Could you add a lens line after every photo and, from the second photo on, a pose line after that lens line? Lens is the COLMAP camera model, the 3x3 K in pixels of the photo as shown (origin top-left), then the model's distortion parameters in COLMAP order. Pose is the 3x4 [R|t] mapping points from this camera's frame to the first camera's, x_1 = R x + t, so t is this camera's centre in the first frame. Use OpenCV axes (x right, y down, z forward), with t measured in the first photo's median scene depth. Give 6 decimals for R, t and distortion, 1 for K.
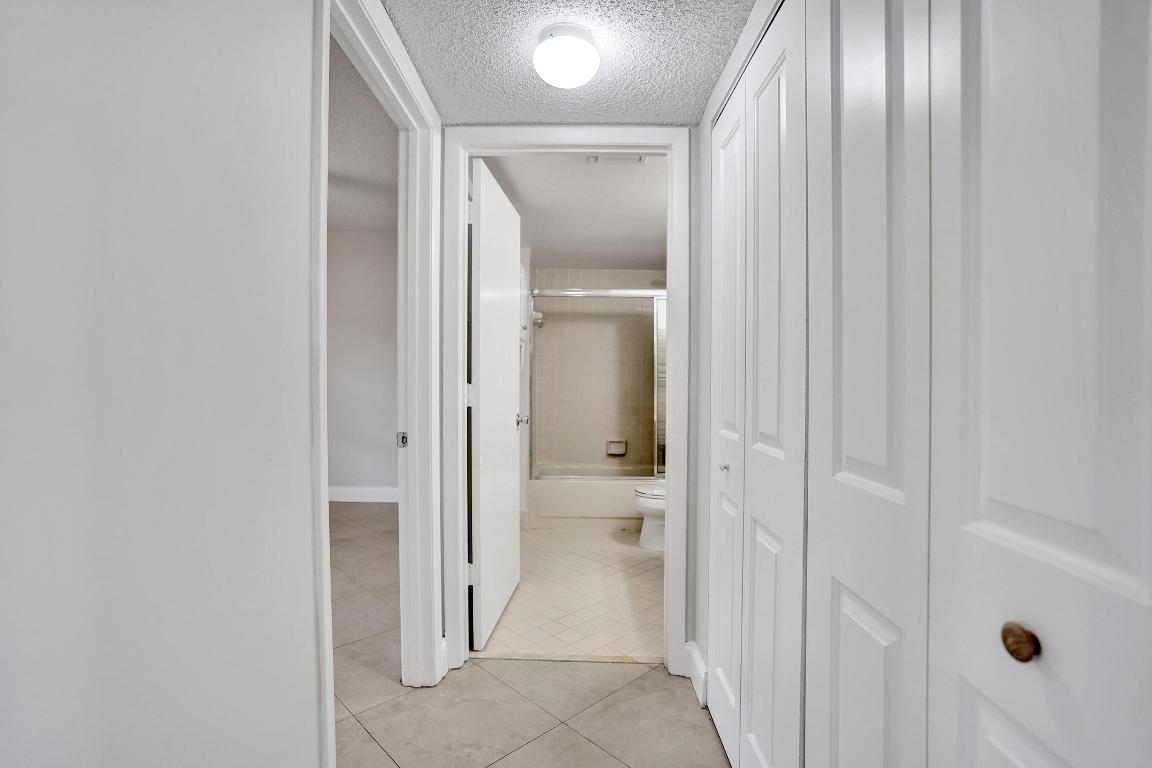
lens RADIAL K [[534.1, 0, 576.0], [0, 534.1, 384.0], [0, 0, 1]] dist [-0.027248, -0.000023]
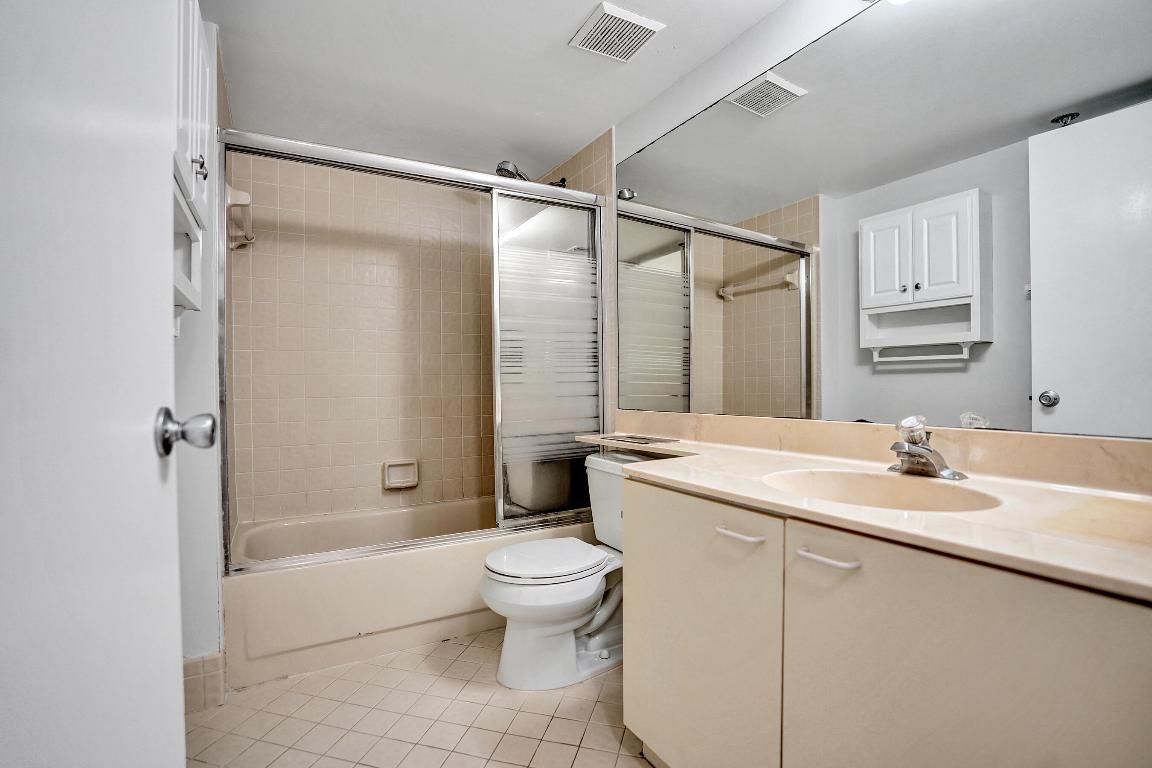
lens RADIAL K [[534.1, 0, 576.0], [0, 534.1, 384.0], [0, 0, 1]] dist [-0.027248, -0.000023]
pose [[0.872933, -0.016361, 0.487566, -0.037378], [0.022318, 0.999730, -0.006411, 0.030635], [-0.487330, 0.016478, 0.873063, 0.421368]]
